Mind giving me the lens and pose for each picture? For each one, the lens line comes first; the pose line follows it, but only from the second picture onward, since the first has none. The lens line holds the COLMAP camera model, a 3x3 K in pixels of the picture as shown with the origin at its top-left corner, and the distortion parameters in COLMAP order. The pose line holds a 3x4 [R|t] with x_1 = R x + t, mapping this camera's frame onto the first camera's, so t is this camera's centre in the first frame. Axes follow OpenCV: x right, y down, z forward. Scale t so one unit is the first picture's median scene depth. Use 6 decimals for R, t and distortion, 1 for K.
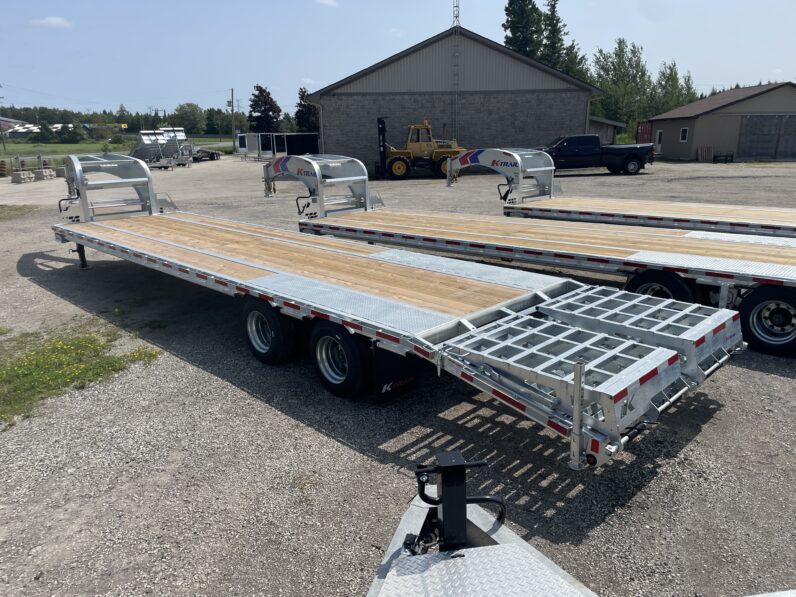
lens RADIAL K [[599.3, 0, 397.5], [0, 599.3, 299.3], [0, 0, 1]] dist [0.081552, -0.099789]
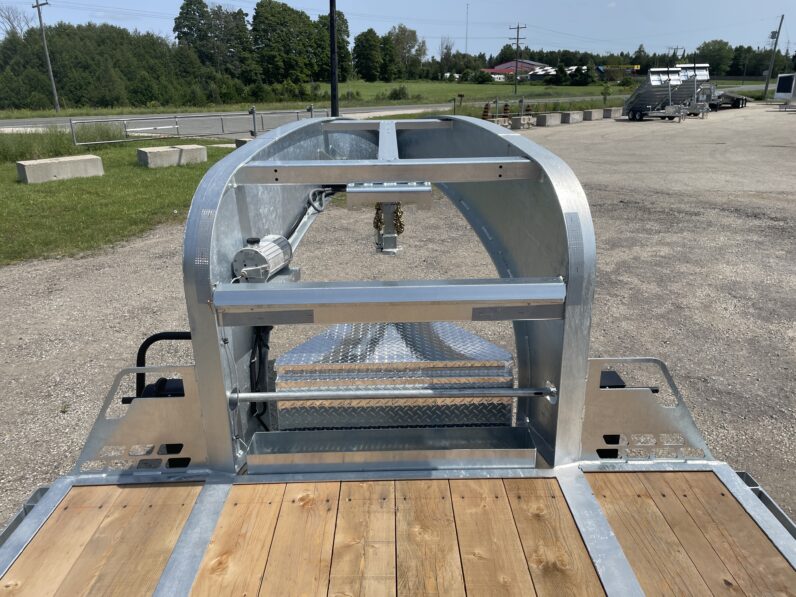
lens RADIAL K [[599.3, 0, 392.9], [0, 599.3, 288.0], [0, 0, 1]] dist [0.081552, -0.099789]
pose [[0.717648, 0.234104, -0.655878, -0.326680], [-0.188287, 0.971954, 0.140902, -0.204662], [0.670469, 0.022375, 0.741600, 0.817723]]
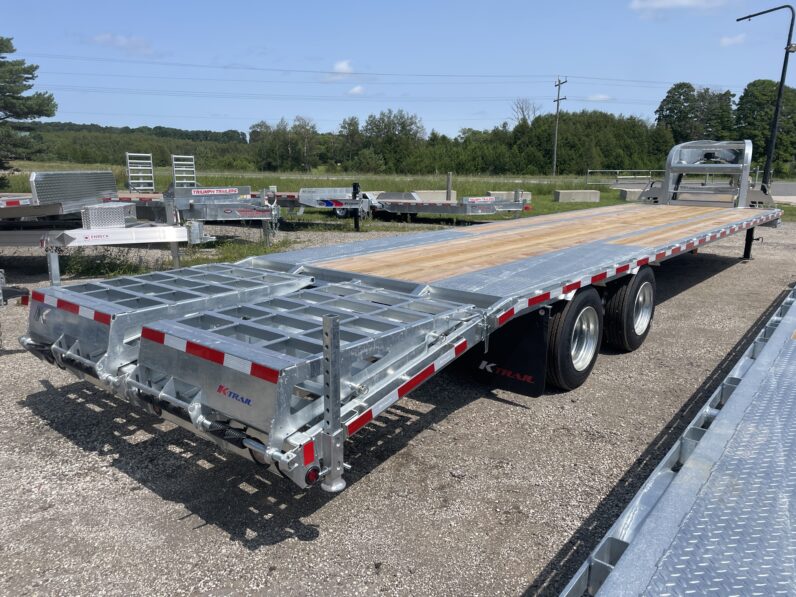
lens RADIAL K [[599.3, 0, 393.5], [0, 599.3, 298.2], [0, 0, 1]] dist [0.081552, -0.099789]
pose [[0.091794, 0.238326, -0.966837, 0.411867], [-0.278220, 0.938407, 0.204903, -0.058839], [0.956121, 0.250184, 0.152448, 0.423834]]
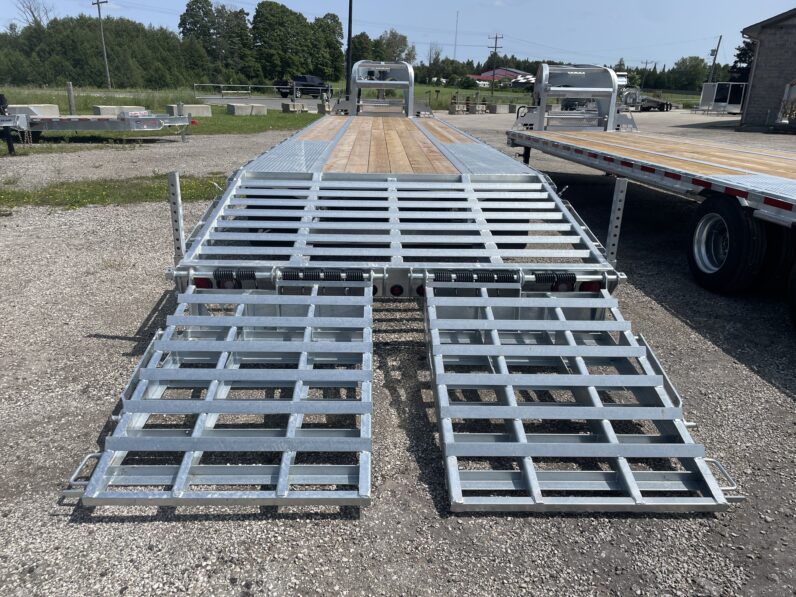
lens RADIAL K [[599.3, 0, 390.1], [0, 599.3, 291.3], [0, 0, 1]] dist [0.081552, -0.099789]
pose [[0.724828, 0.257225, -0.639108, 0.345845], [-0.223190, 0.965326, 0.135394, 0.025017], [0.651775, 0.044505, 0.757106, 0.160942]]
